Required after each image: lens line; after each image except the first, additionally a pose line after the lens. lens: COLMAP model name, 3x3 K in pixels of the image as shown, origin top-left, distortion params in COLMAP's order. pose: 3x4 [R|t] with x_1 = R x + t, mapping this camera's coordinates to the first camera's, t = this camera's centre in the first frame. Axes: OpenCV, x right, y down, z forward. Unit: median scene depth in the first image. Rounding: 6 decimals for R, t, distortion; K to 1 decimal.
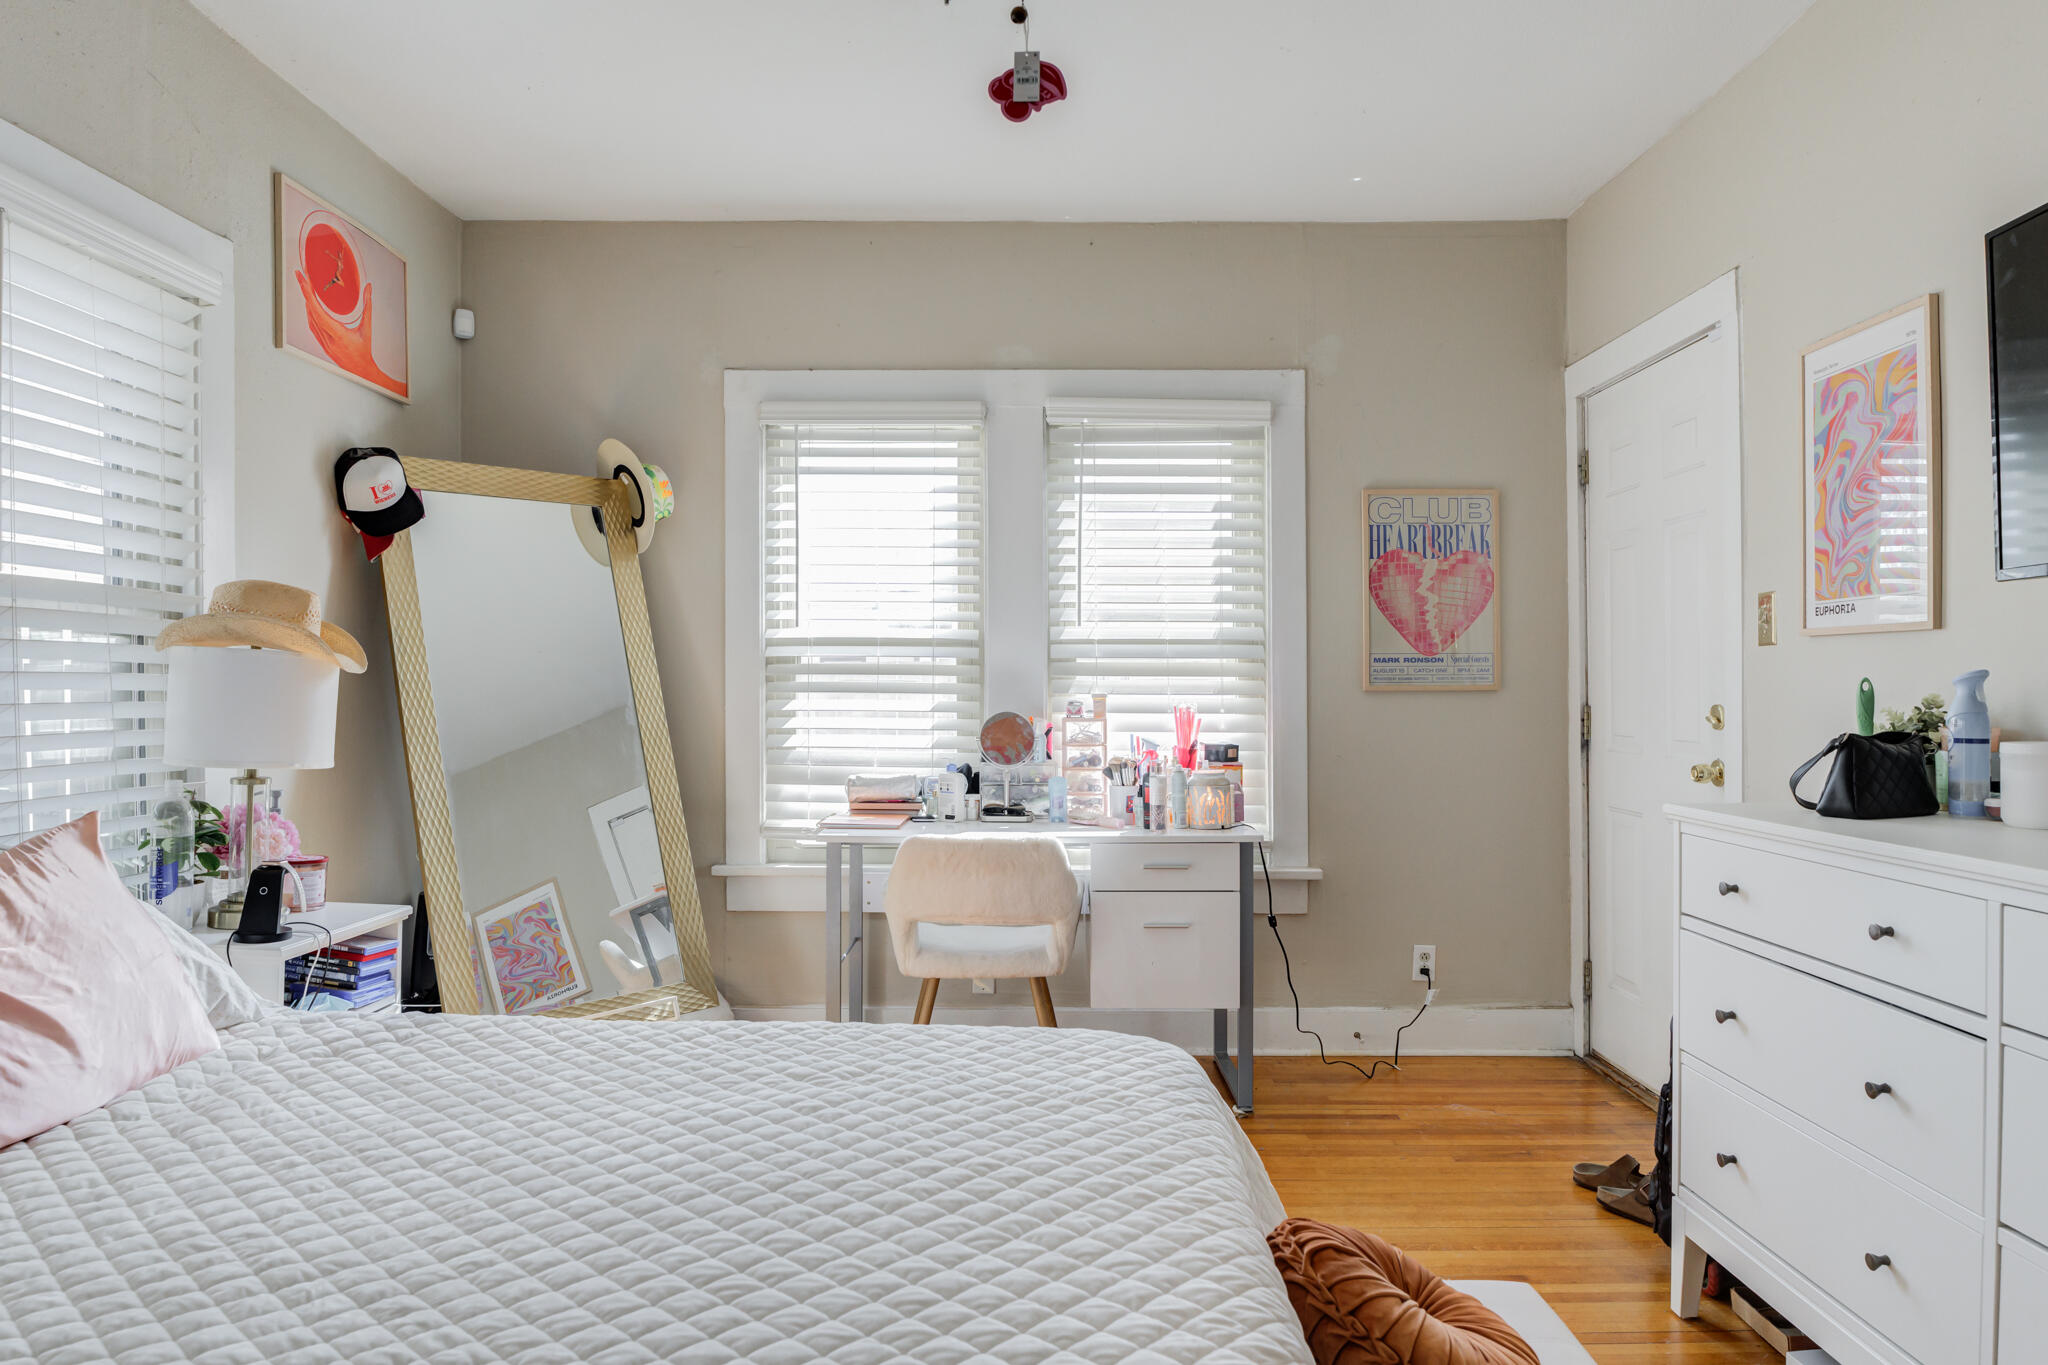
lens RADIAL K [[1299.4, 0, 1024.0], [0, 1299.4, 682.5], [0, 0, 1]] dist [-0.019653, 0.002598]
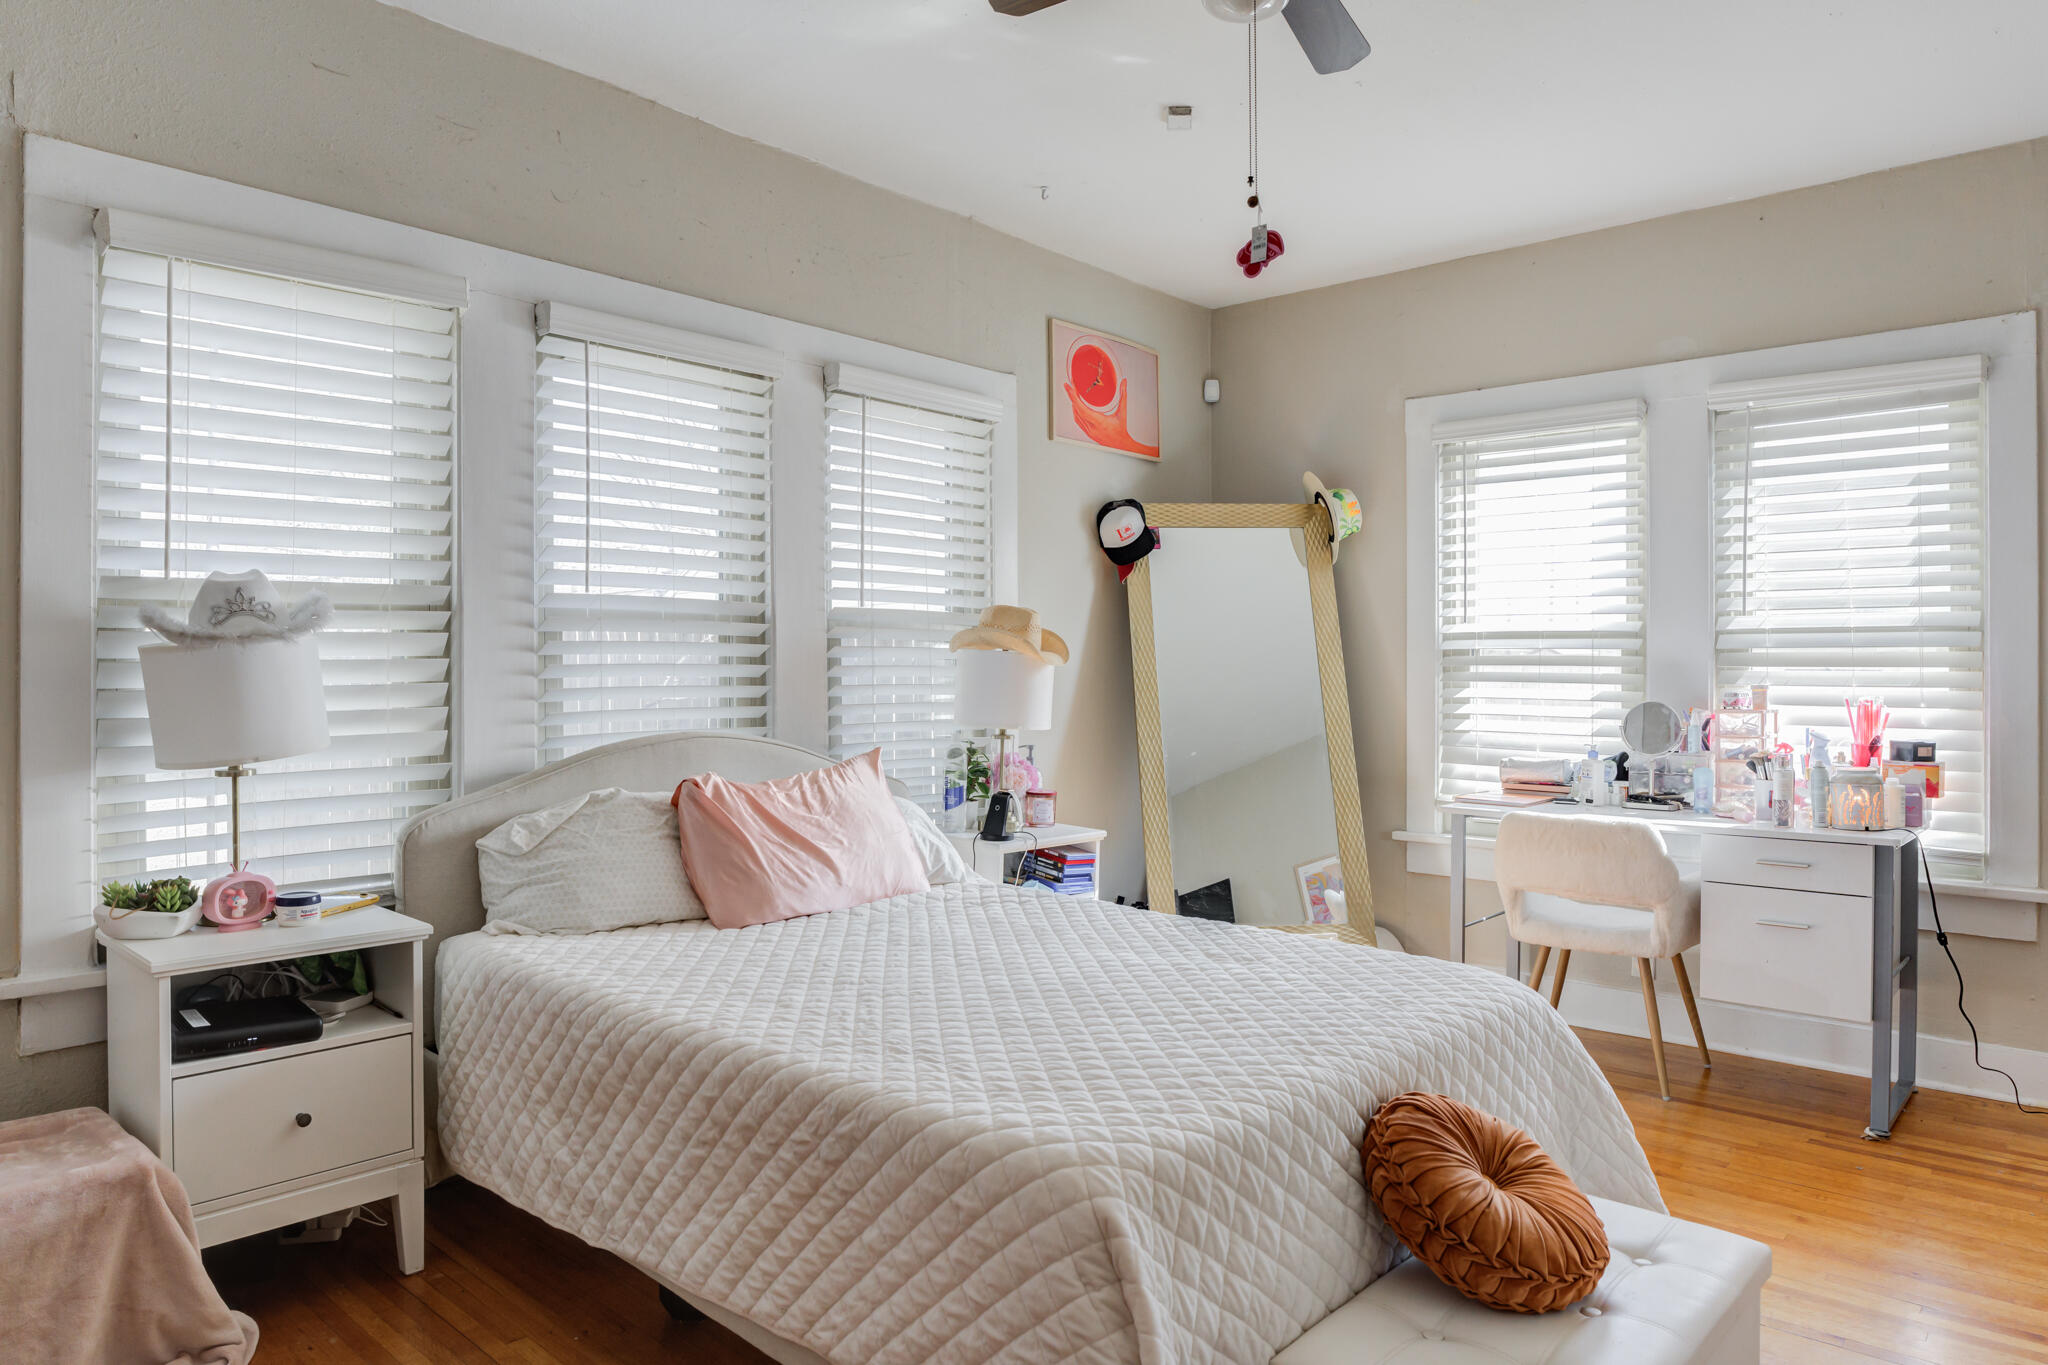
lens RADIAL K [[1299.4, 0, 1024.0], [0, 1299.4, 682.5], [0, 0, 1]] dist [-0.019653, 0.002598]
pose [[0.749981, 0.007140, -0.661421, 0.284504], [-0.001115, 0.999954, 0.009531, -0.001814], [0.661458, -0.006411, 0.749954, -0.086963]]
